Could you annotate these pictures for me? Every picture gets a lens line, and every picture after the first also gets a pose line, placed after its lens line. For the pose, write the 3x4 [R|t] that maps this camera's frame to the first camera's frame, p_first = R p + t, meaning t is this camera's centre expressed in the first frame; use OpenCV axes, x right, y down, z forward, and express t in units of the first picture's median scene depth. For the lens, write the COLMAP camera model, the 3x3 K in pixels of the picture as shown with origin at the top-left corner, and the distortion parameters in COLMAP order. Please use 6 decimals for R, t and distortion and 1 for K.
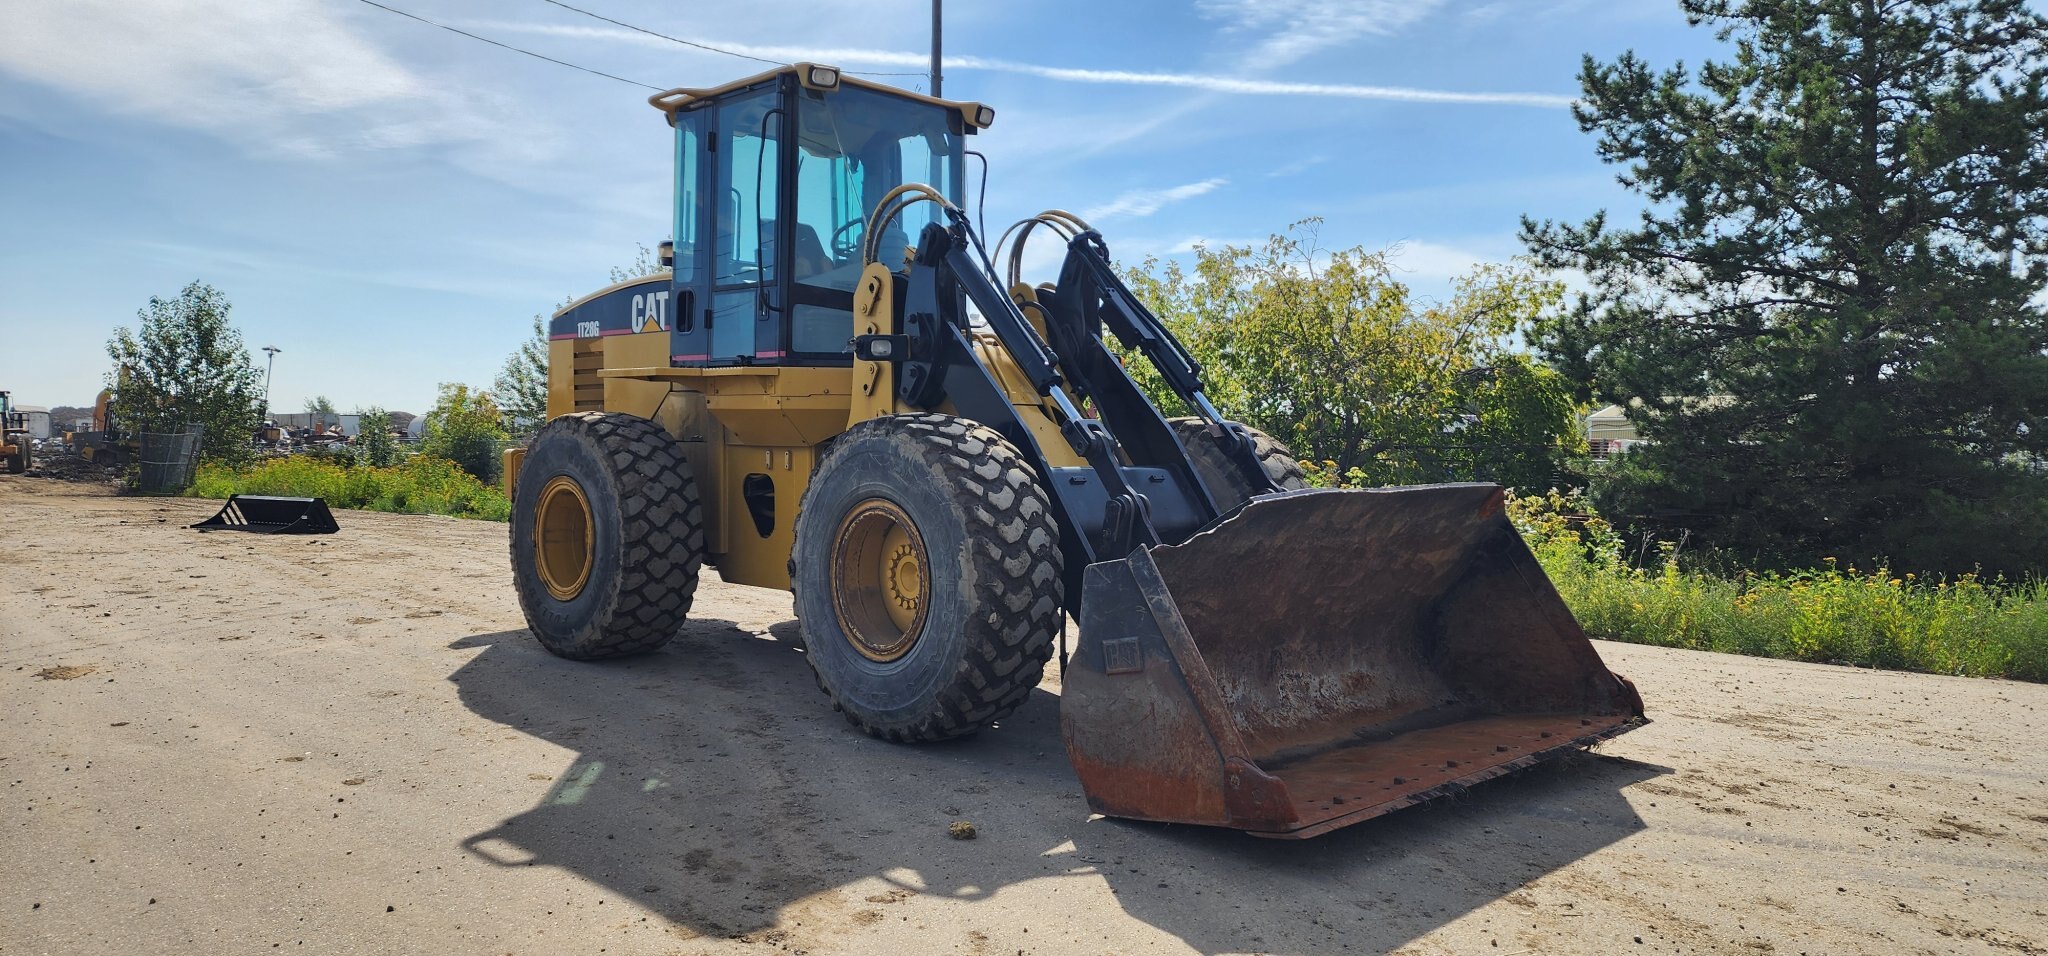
lens RADIAL K [[1329.3, 0, 1024.0], [0, 1329.3, 478.0], [0, 0, 1]] dist [0.007279, -0.000058]
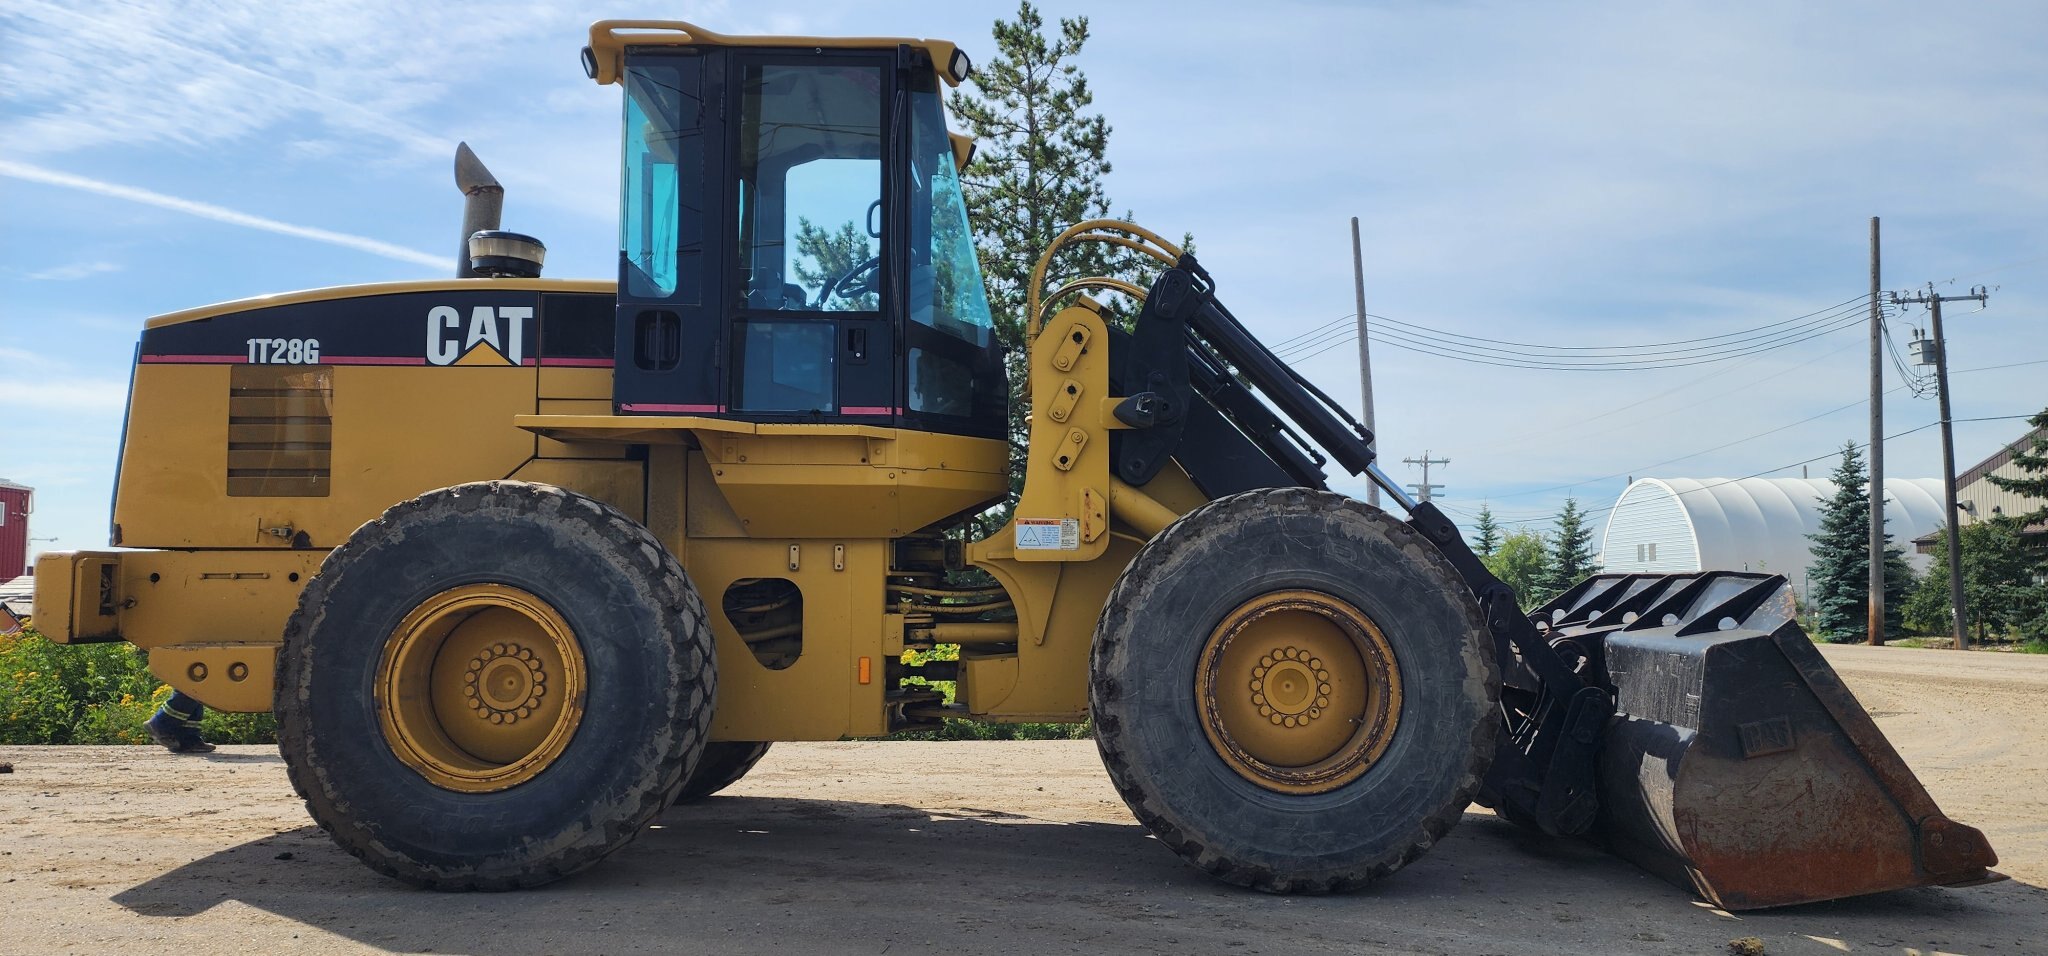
lens RADIAL K [[1329.3, 0, 1024.0], [0, 1329.3, 478.0], [0, 0, 1]] dist [0.007279, -0.000058]
pose [[0.718864, 0.051676, 0.693227, -0.637032], [0.024684, 0.994707, -0.099746, 0.019248], [-0.694712, 0.088815, 0.713784, 0.423620]]
